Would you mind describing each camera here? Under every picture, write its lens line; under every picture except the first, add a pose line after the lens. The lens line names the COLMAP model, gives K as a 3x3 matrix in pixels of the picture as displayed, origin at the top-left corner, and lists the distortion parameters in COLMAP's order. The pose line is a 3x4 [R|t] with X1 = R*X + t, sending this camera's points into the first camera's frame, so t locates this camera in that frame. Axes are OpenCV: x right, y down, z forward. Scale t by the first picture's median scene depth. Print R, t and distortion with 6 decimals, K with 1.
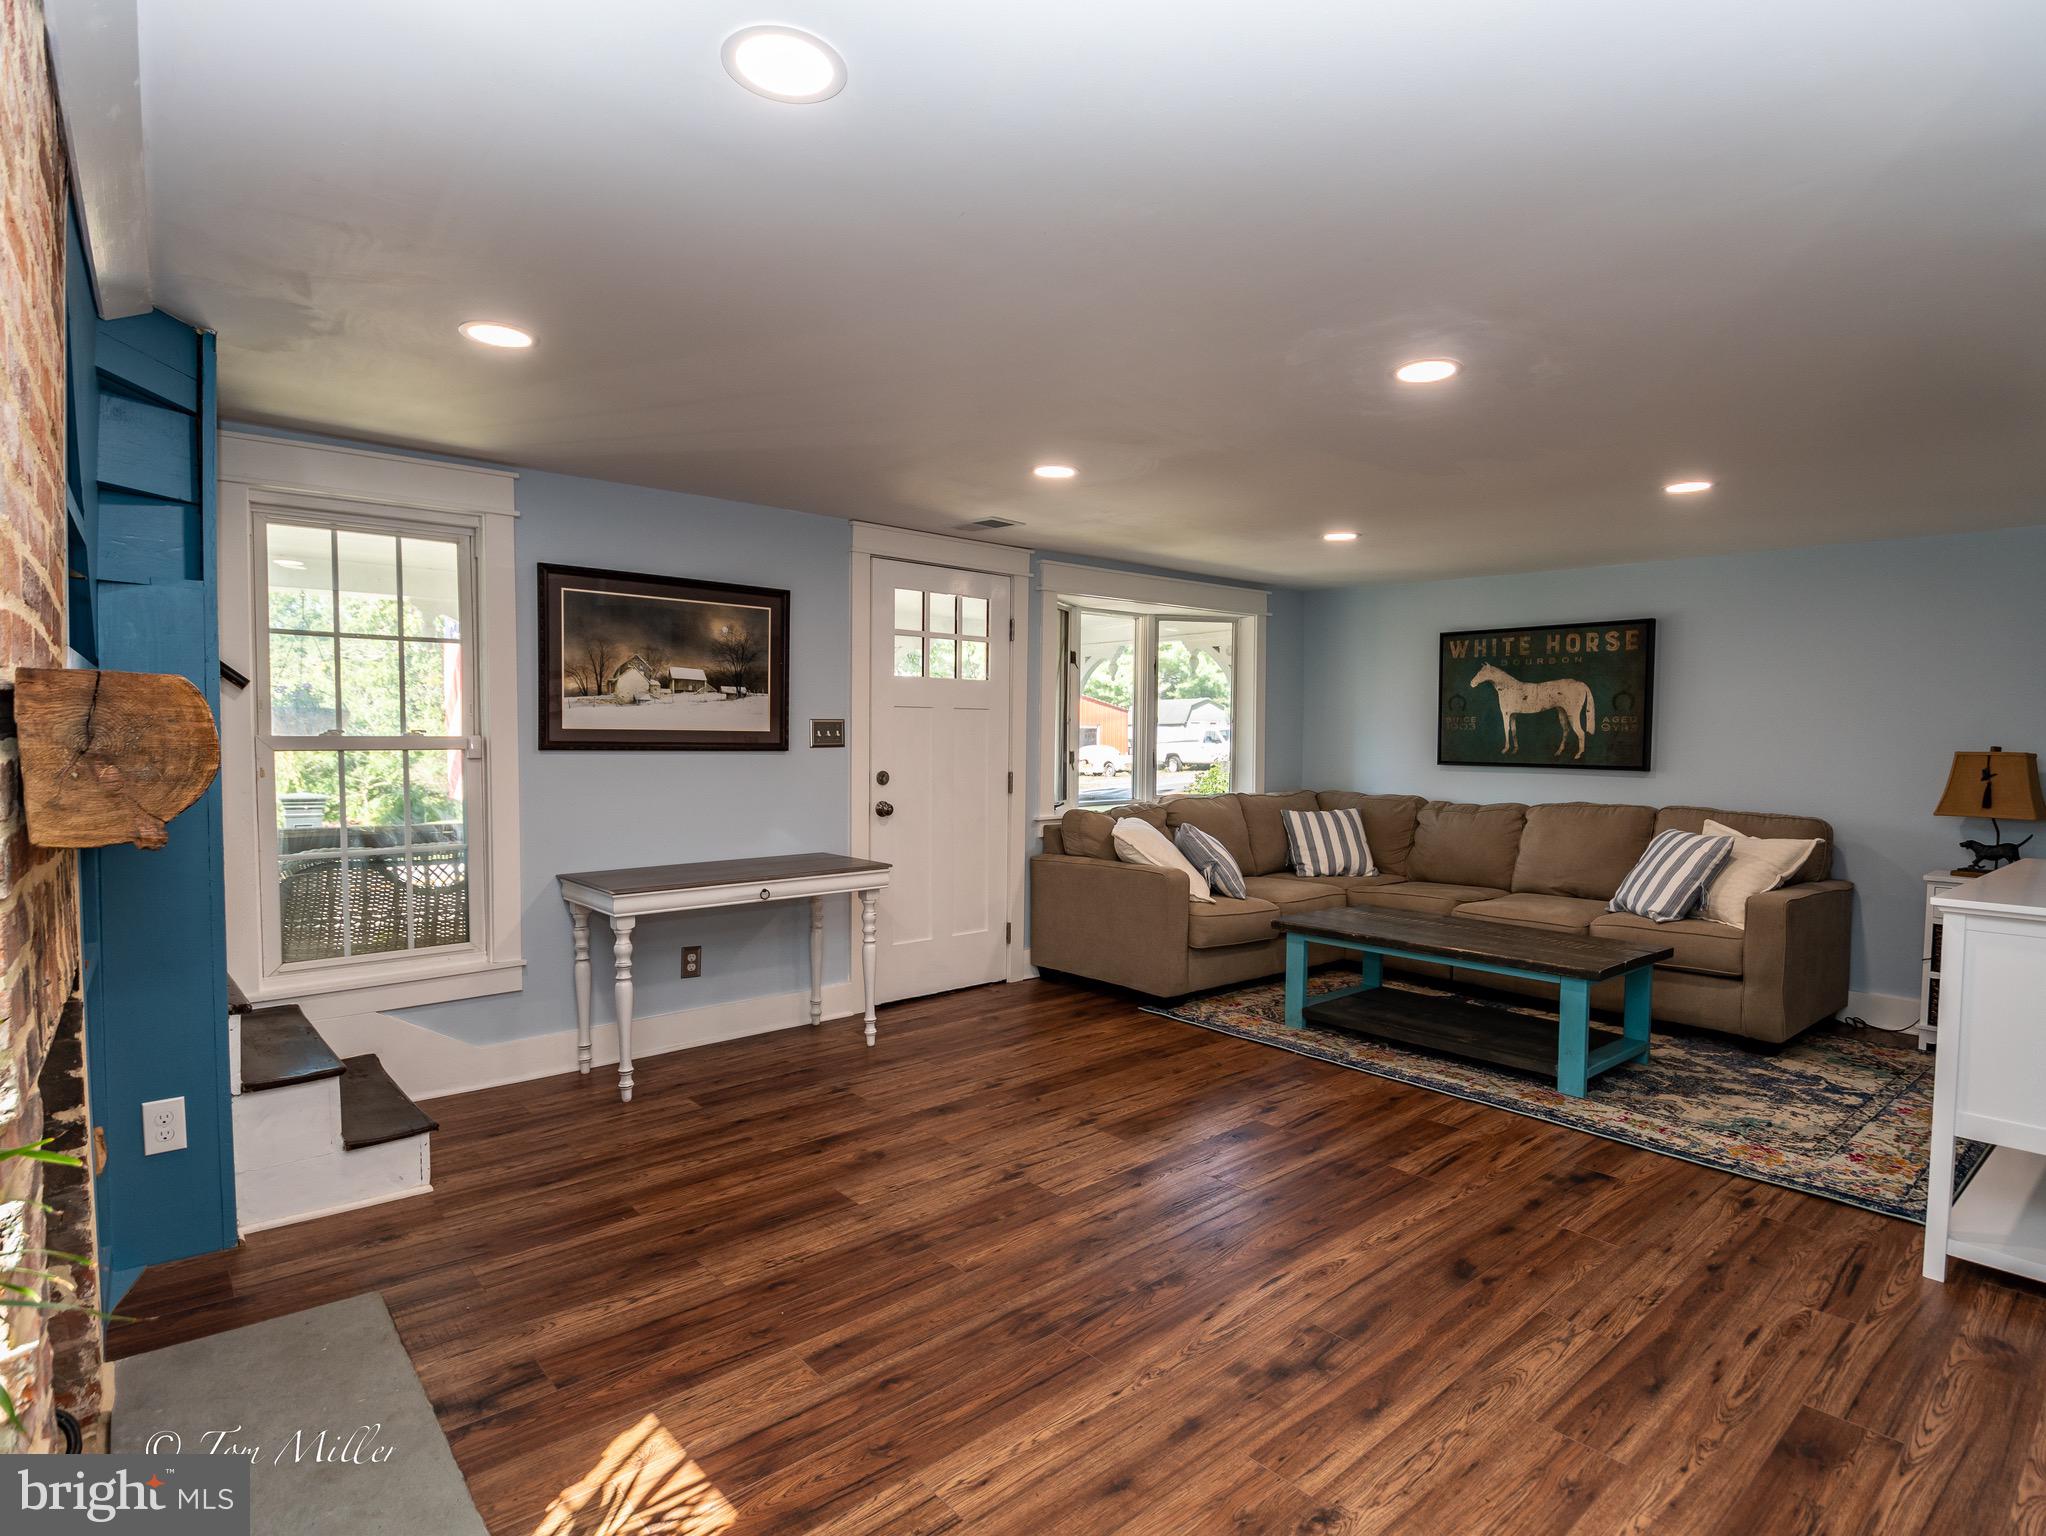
lens RADIAL K [[1085.0, 0, 1022.8], [0, 1085.0, 780.8], [0, 0, 1]] dist [0.003288, -0.000132]
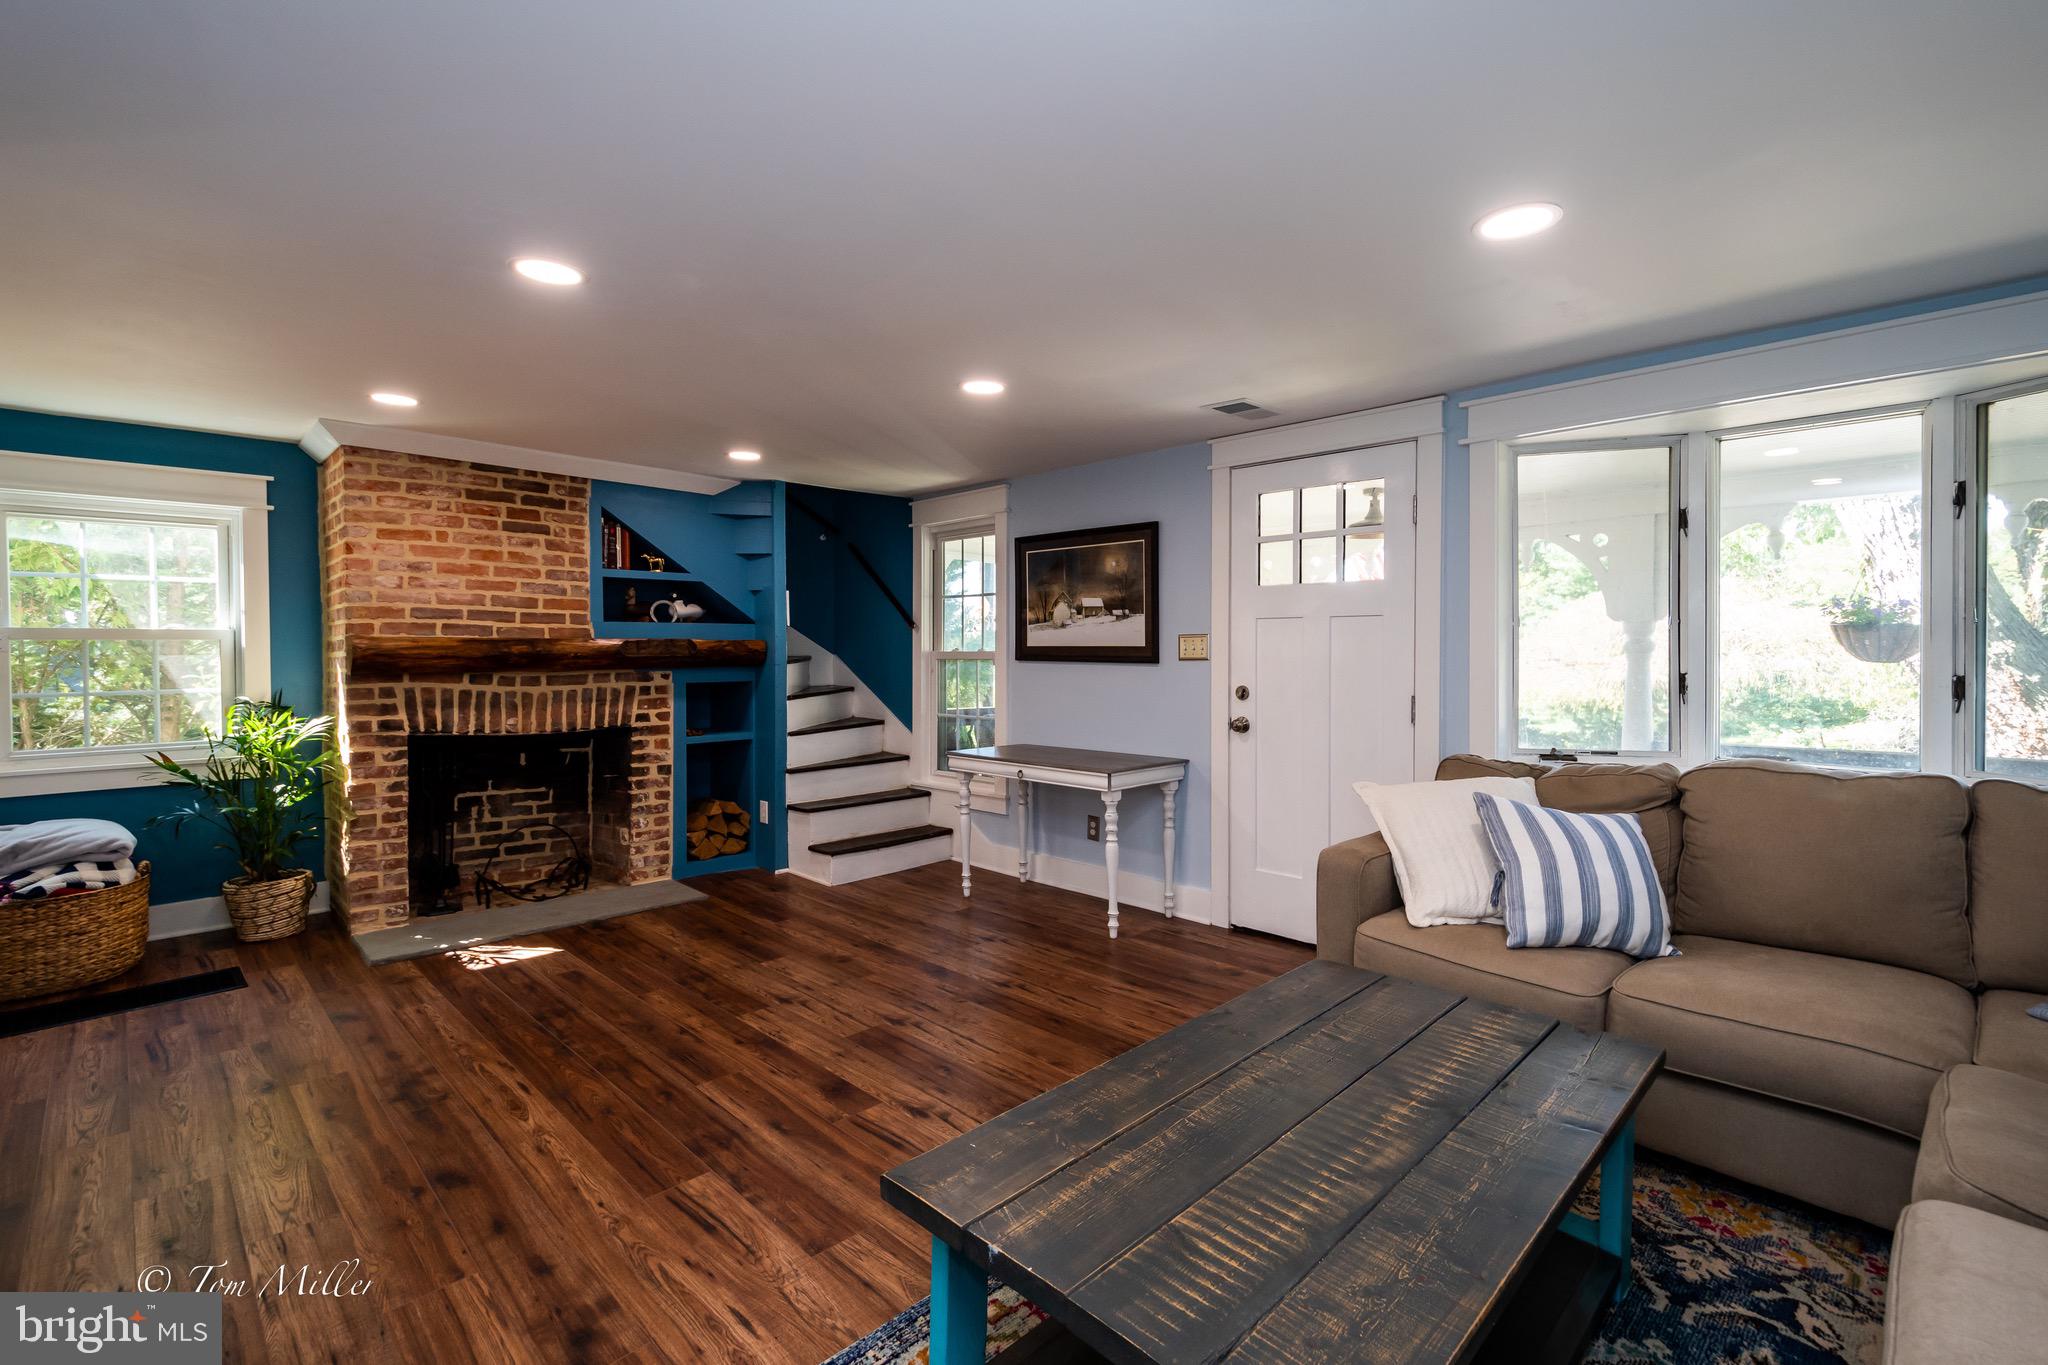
lens RADIAL K [[898.6, 0, 1026.3], [0, 898.6, 655.3], [0, 0, 1]] dist [0.018201, -0.000187]
pose [[0.068803, 0.000933, -0.997630, 0.850473], [-0.038614, 0.999253, -0.001729, -0.034999], [0.996883, 0.038641, 0.068787, 0.965669]]
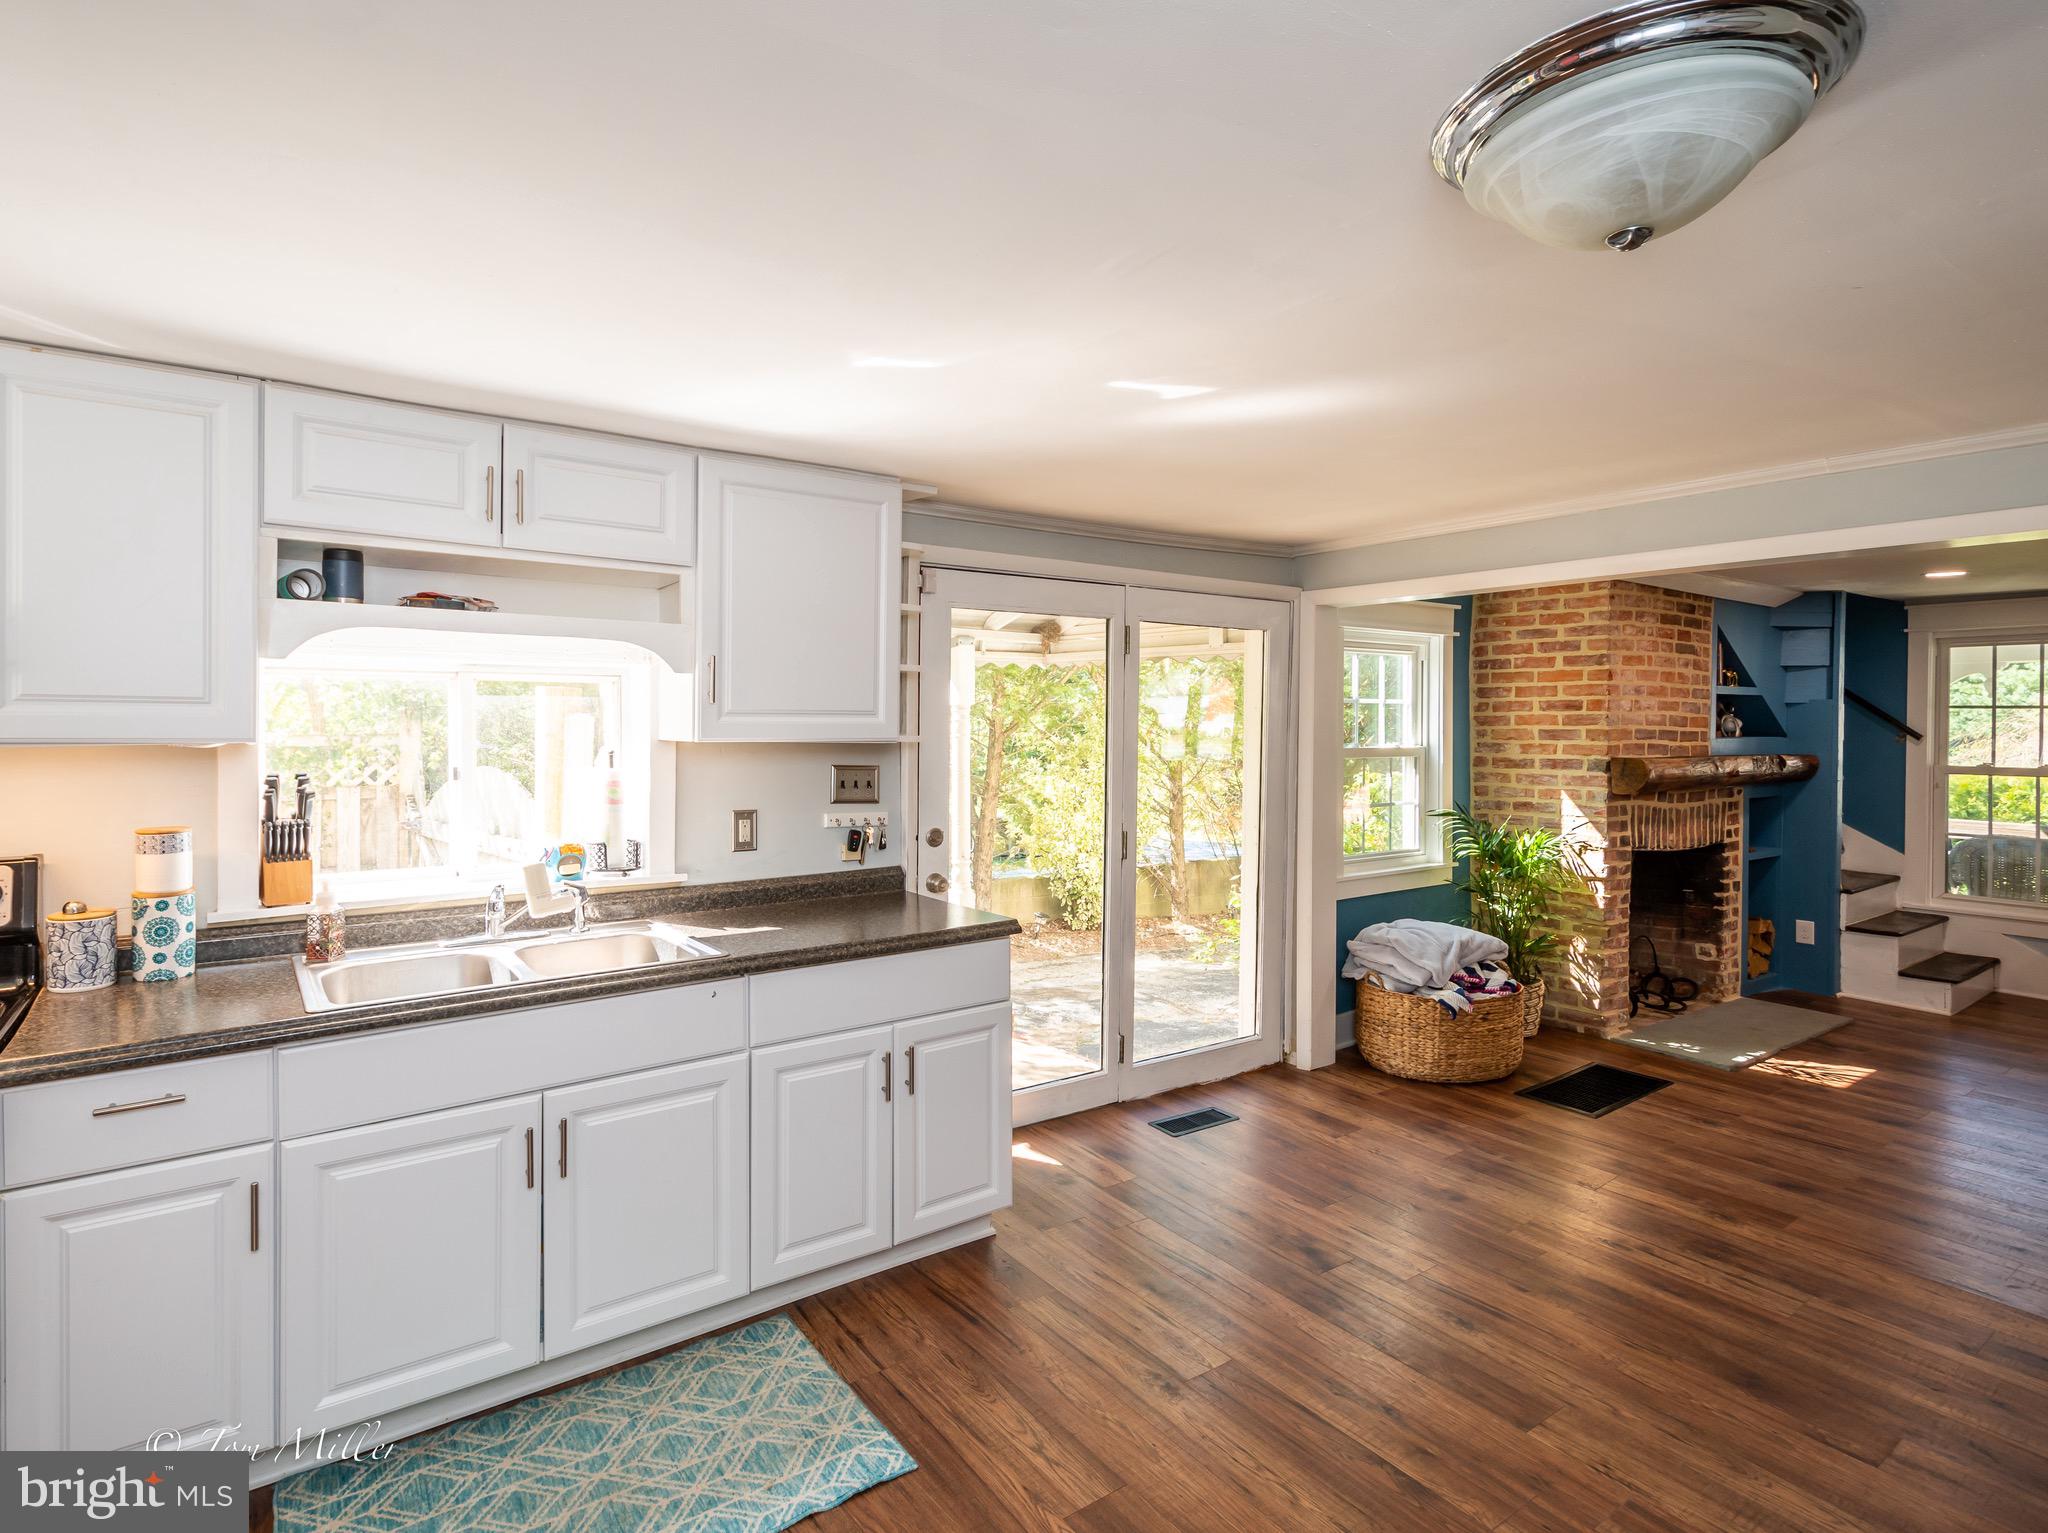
lens RADIAL K [[977.3, 0, 1020.9], [0, 977.3, 740.3], [0, 0, 1]] dist [0.001025, 0.000125]
pose [[-0.123264, 0.007824, -0.992343, 1.033893], [-0.047037, 0.998799, 0.013717, -0.032131], [0.991259, 0.048368, -0.122748, -0.302920]]
